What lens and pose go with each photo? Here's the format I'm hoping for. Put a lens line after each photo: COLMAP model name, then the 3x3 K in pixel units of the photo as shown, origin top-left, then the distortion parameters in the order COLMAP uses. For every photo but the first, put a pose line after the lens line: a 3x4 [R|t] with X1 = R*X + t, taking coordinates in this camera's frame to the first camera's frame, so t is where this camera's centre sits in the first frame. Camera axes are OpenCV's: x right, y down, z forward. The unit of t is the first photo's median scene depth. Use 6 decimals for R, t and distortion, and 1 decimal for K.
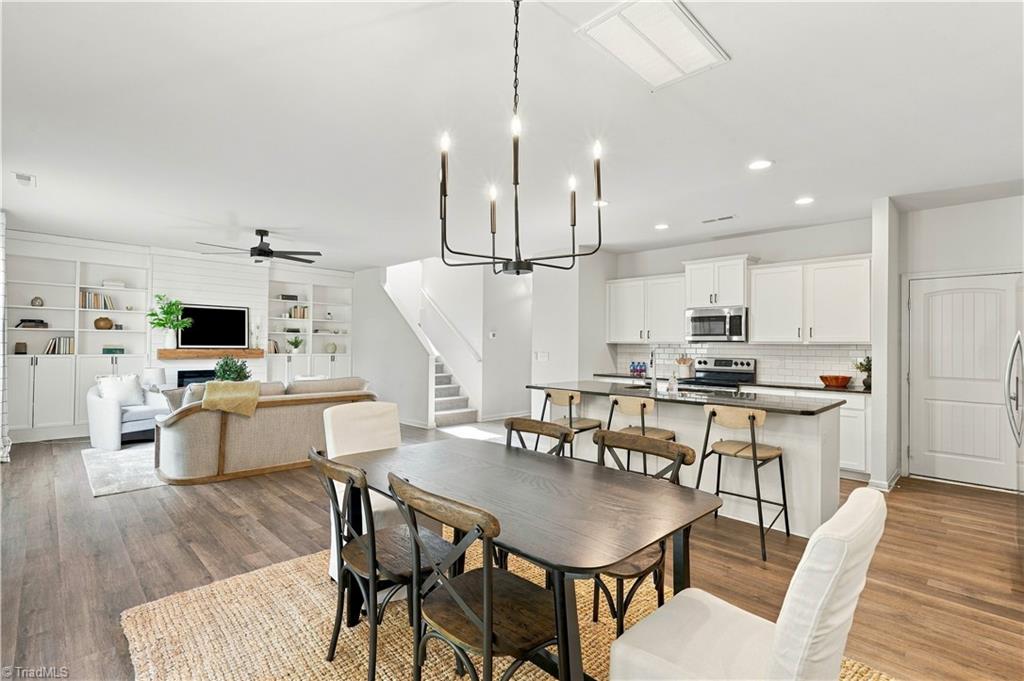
lens RADIAL K [[474.8, 0, 511.6], [0, 474.8, 337.1], [0, 0, 1]] dist [-0.004554, 0.001321]
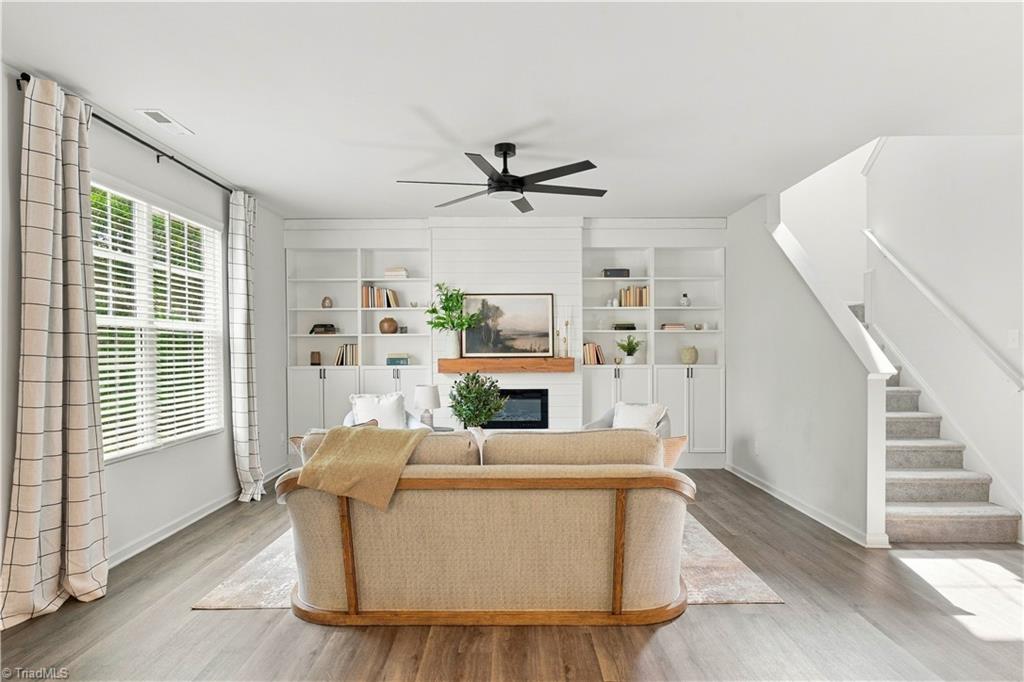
lens RADIAL K [[597.7, 0, 511.4], [0, 597.7, 355.7], [0, 0, 1]] dist [0.000164, 0.001090]
pose [[0.711462, -0.004056, -0.702712, -0.030152], [0.025417, 0.999478, 0.019964, 0.005798], [0.702264, -0.032065, 0.711194, 0.462391]]
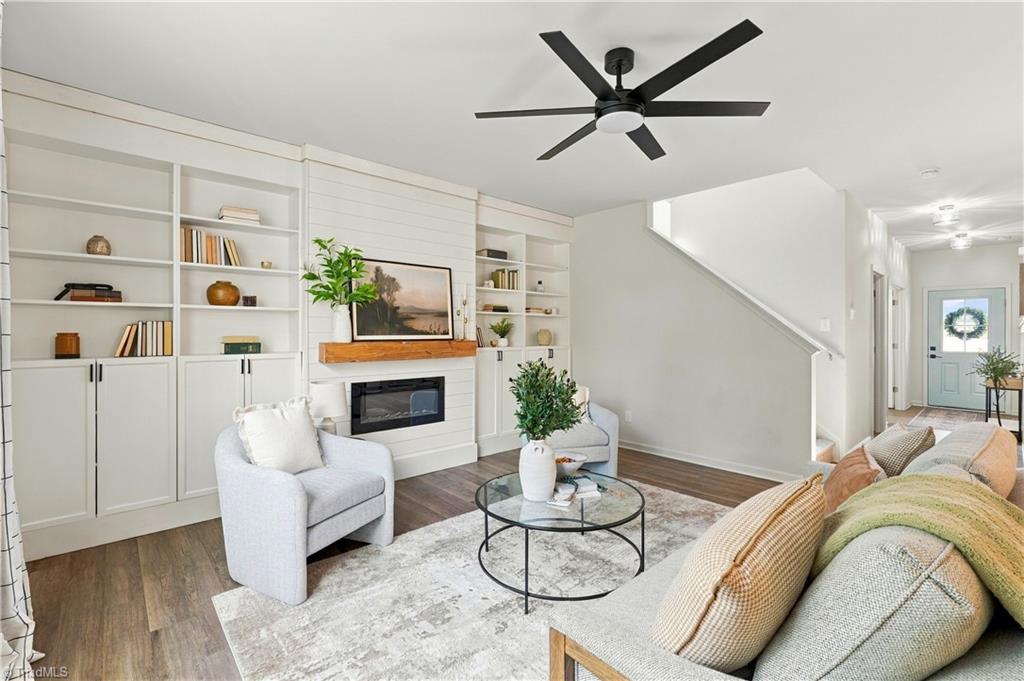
lens RADIAL K [[461.2, 0, 511.4], [0, 461.2, 330.9], [0, 0, 1]] dist [-0.001391, 0.000209]
pose [[0.998910, -0.008272, -0.045930, -0.554863], [0.009090, 0.999803, 0.017650, 0.005295], [0.045775, -0.018048, 0.998789, 0.543127]]
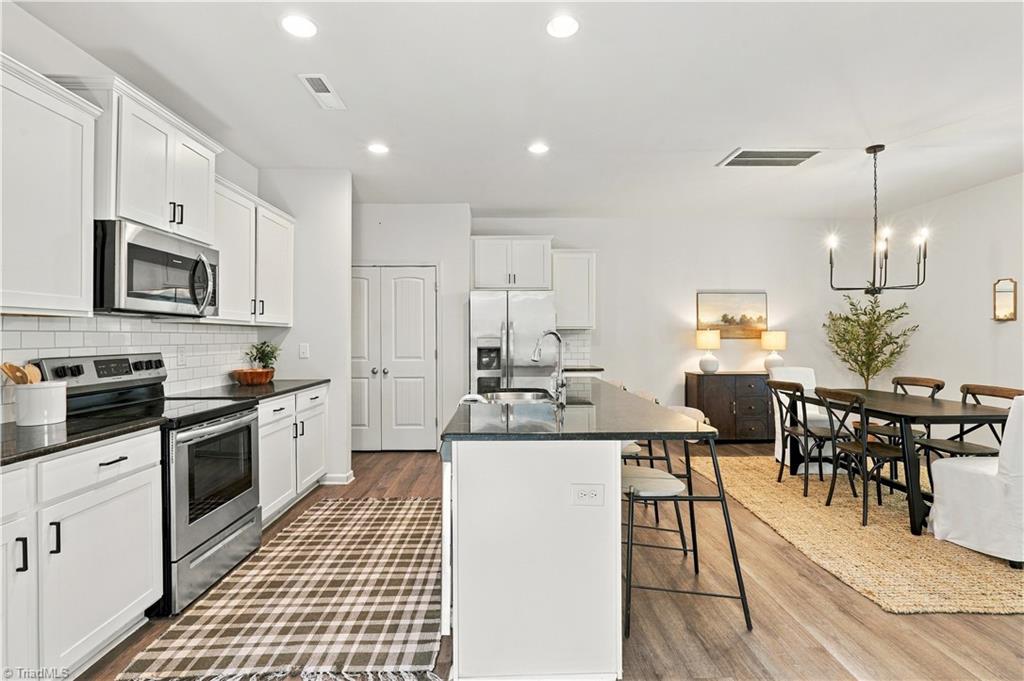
lens RADIAL K [[485.0, 0, 513.2], [0, 485.0, 336.6], [0, 0, 1]] dist [-0.002523, 0.000607]
pose [[-0.726483, -0.005650, 0.687161, -0.082645], [-0.015305, 0.999851, -0.007960, 0.024800], [-0.687014, -0.016299, -0.726462, 1.005683]]
